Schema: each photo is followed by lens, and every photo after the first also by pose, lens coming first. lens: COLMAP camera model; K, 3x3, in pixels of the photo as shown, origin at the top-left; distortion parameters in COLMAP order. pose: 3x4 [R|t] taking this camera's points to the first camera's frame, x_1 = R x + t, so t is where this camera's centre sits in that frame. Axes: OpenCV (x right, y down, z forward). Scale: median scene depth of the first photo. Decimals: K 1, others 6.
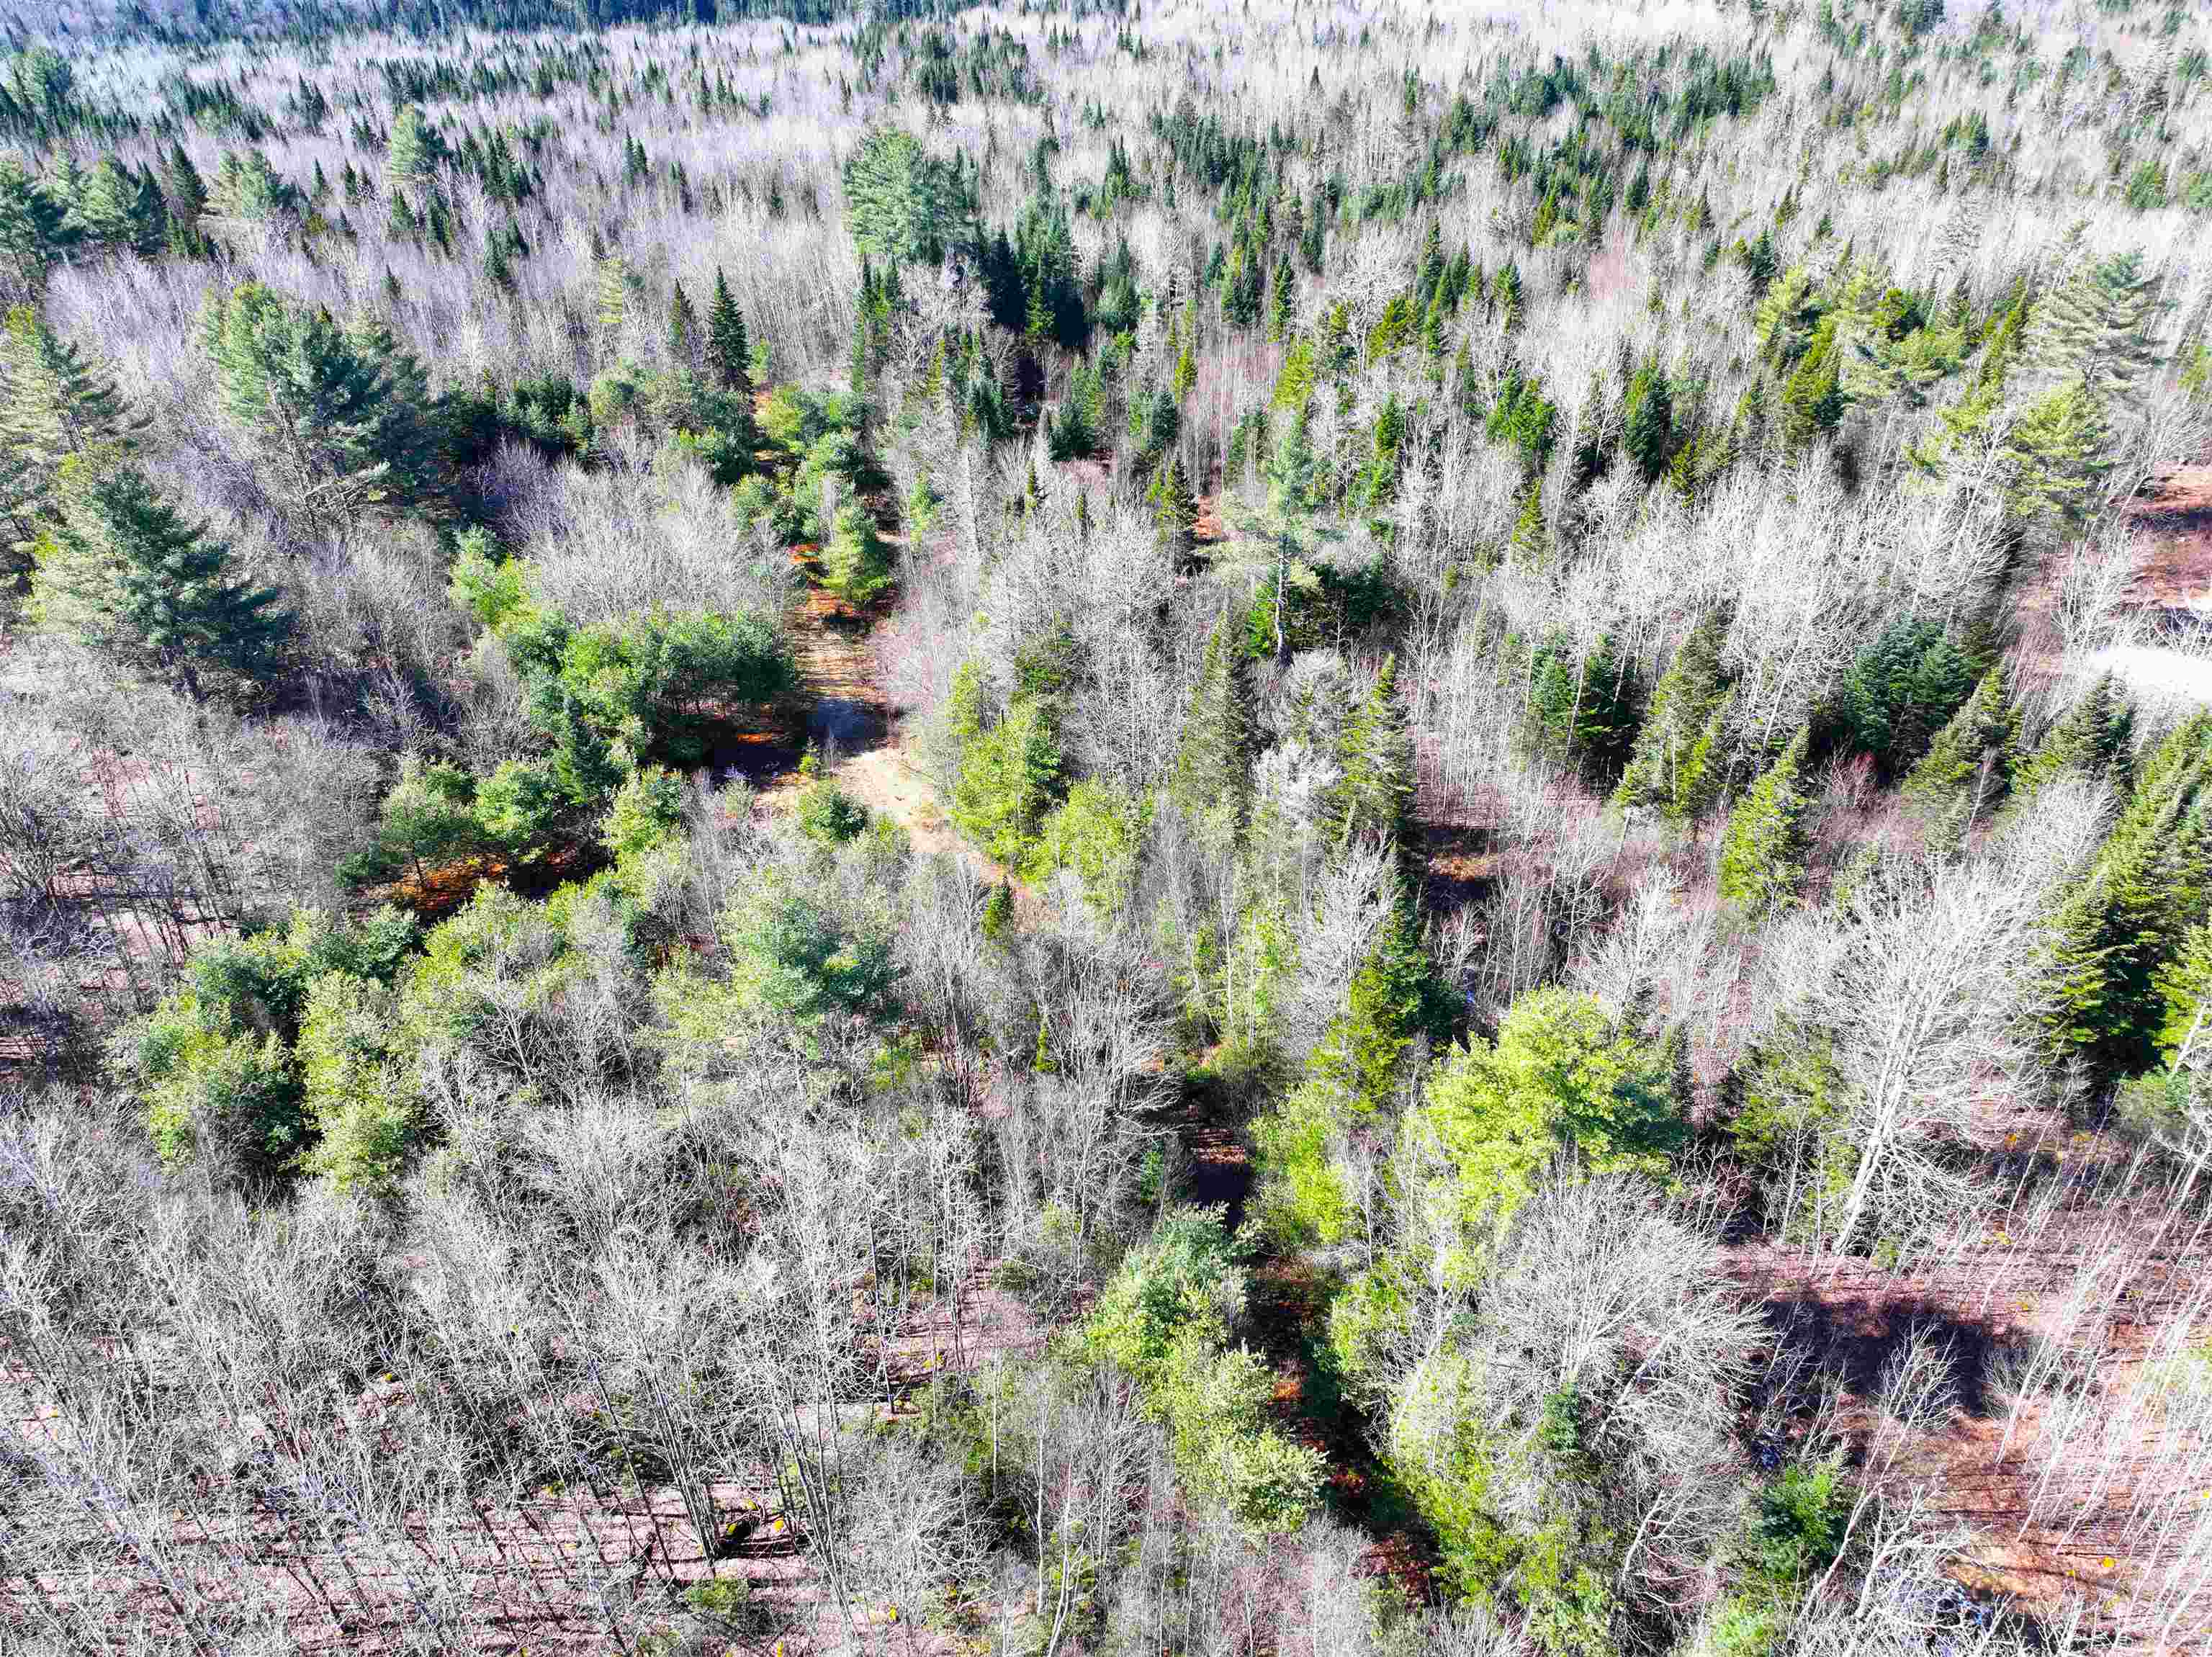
lens RADIAL K [[1548.0, 0, 1122.3], [0, 1548.0, 826.4], [0, 0, 1]] dist [-0.000685, 0.018097]
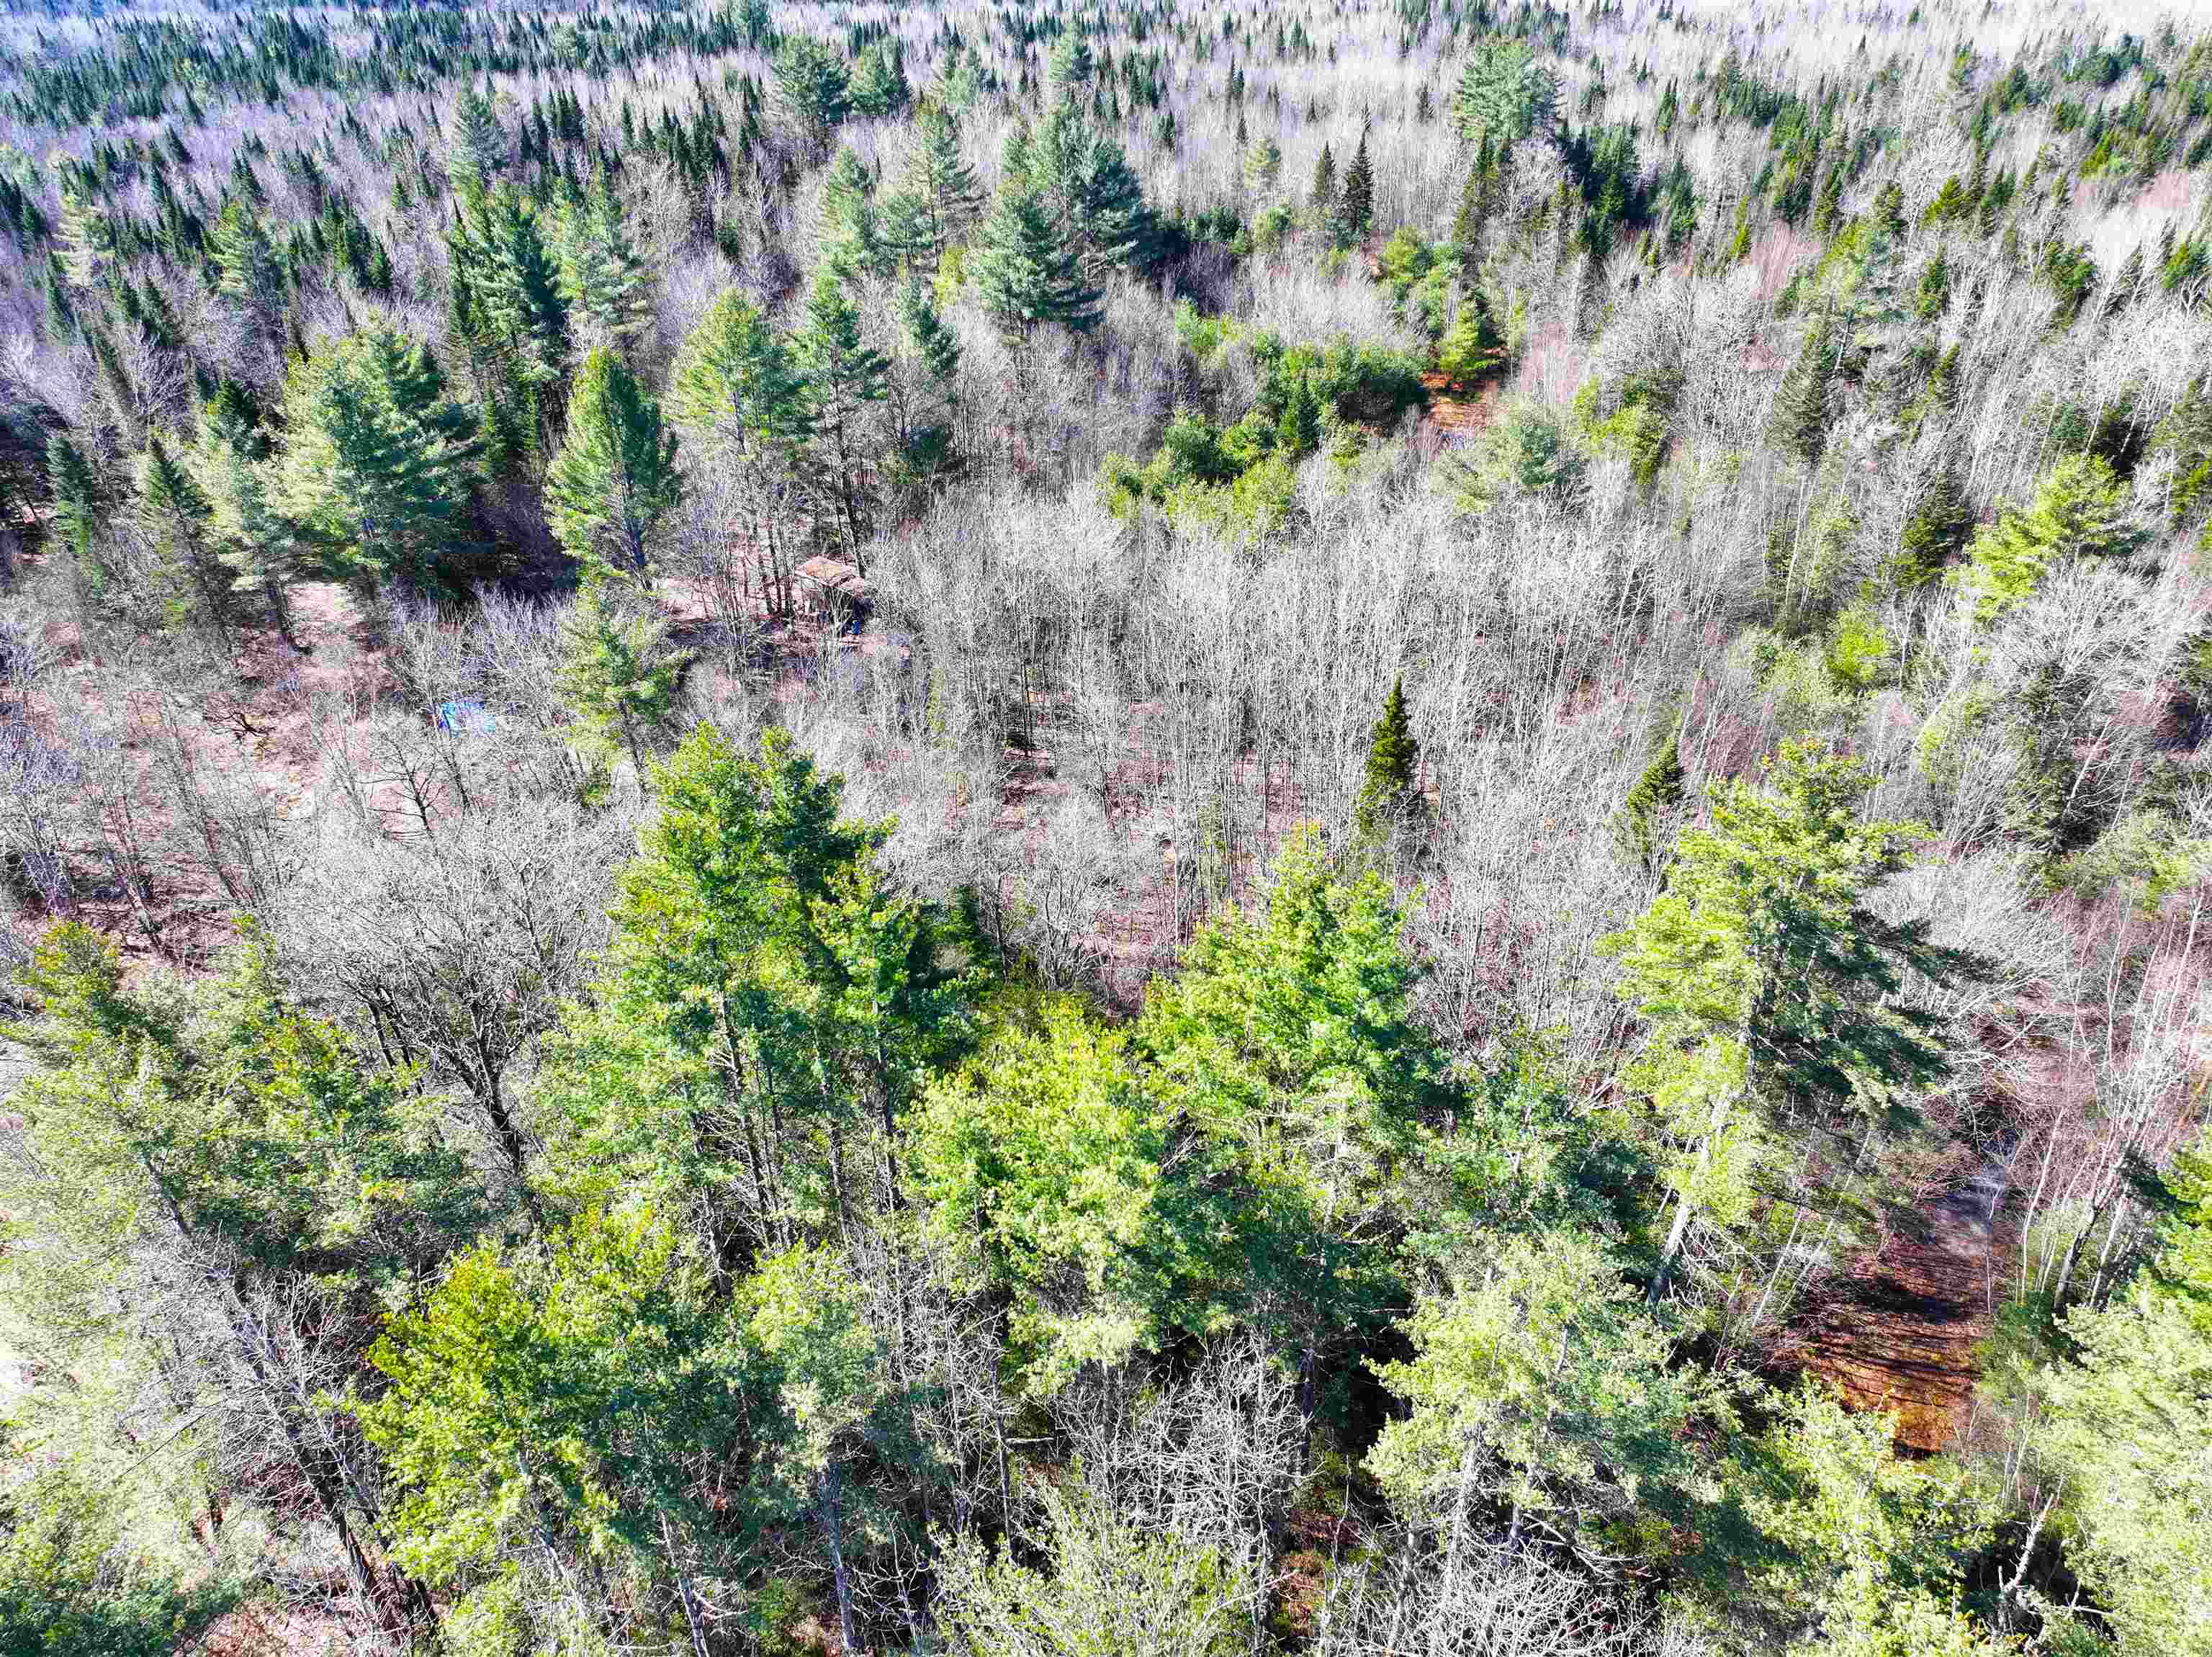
lens RADIAL K [[1548.0, 0, 1122.3], [0, 1548.0, 826.4], [0, 0, 1]] dist [-0.000685, 0.018097]
pose [[0.961926, 0.152568, -0.226761, -0.106454], [-0.153013, 0.988099, 0.015722, 0.269376], [0.226461, 0.019574, 0.973823, -0.333500]]
